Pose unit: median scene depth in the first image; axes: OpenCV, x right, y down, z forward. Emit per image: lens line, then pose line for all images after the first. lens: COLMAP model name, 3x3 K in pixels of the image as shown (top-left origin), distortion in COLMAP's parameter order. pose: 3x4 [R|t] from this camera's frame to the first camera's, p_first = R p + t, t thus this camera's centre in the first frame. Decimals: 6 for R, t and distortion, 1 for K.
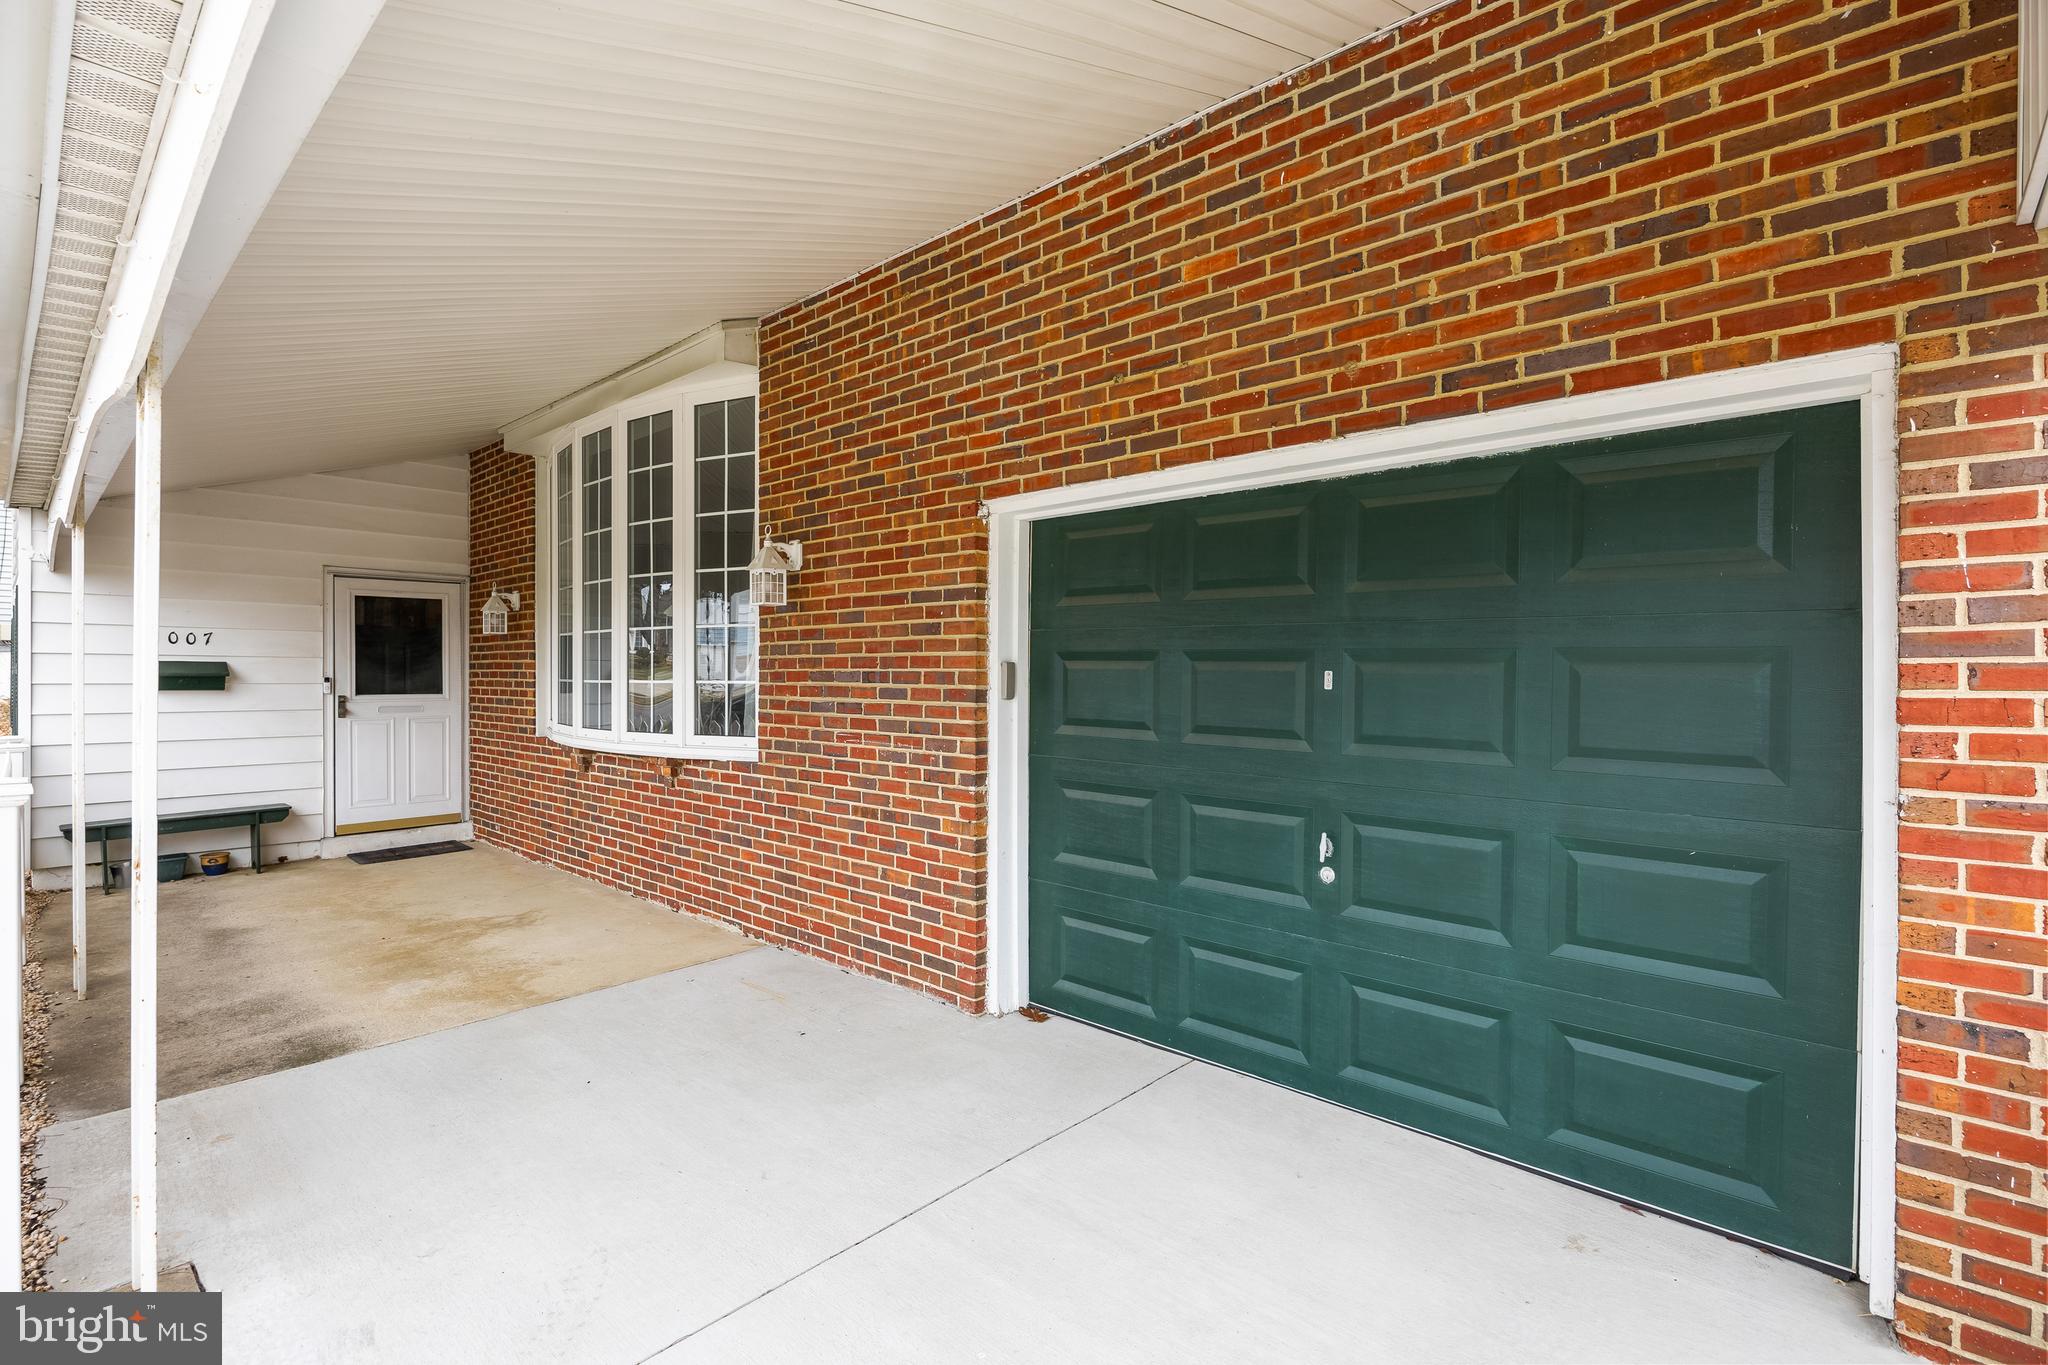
lens RADIAL K [[1003.5, 0, 1024.0], [0, 1003.5, 682.5], [0, 0, 1]] dist [-0.000747, -0.000118]
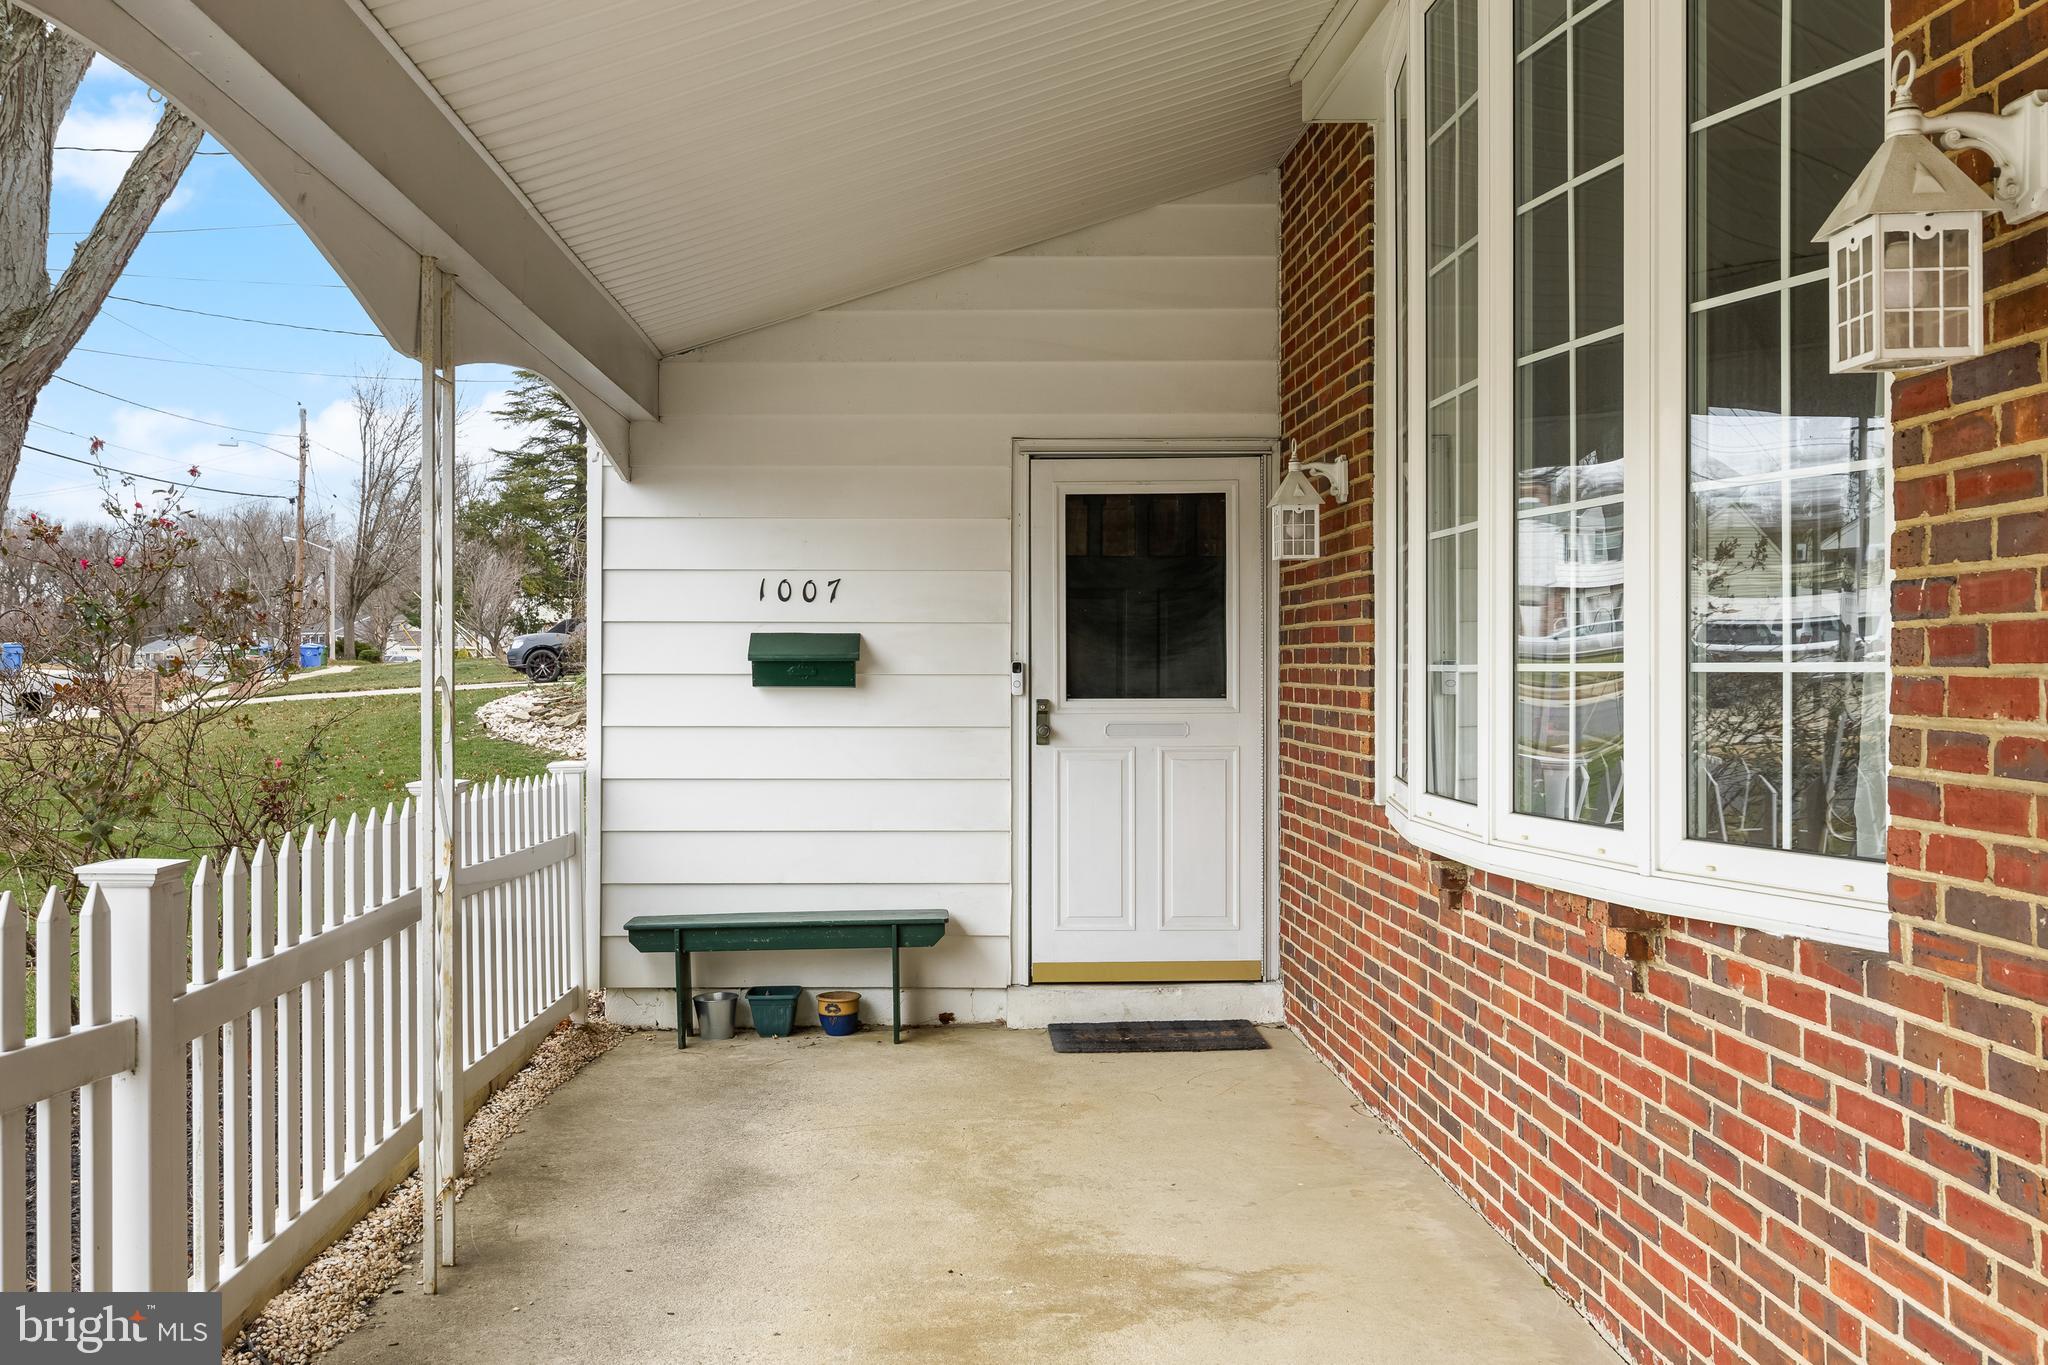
lens RADIAL K [[1702.0, 0, 1018.5], [0, 1702.0, 676.8], [0, 0, 1]] dist [-0.002679, 0.005092]
pose [[0.667419, 0.000709, -0.744682, -0.068323], [-0.003591, 0.999991, -0.002266, 0.003896], [0.744674, 0.004186, 0.667415, 0.449881]]
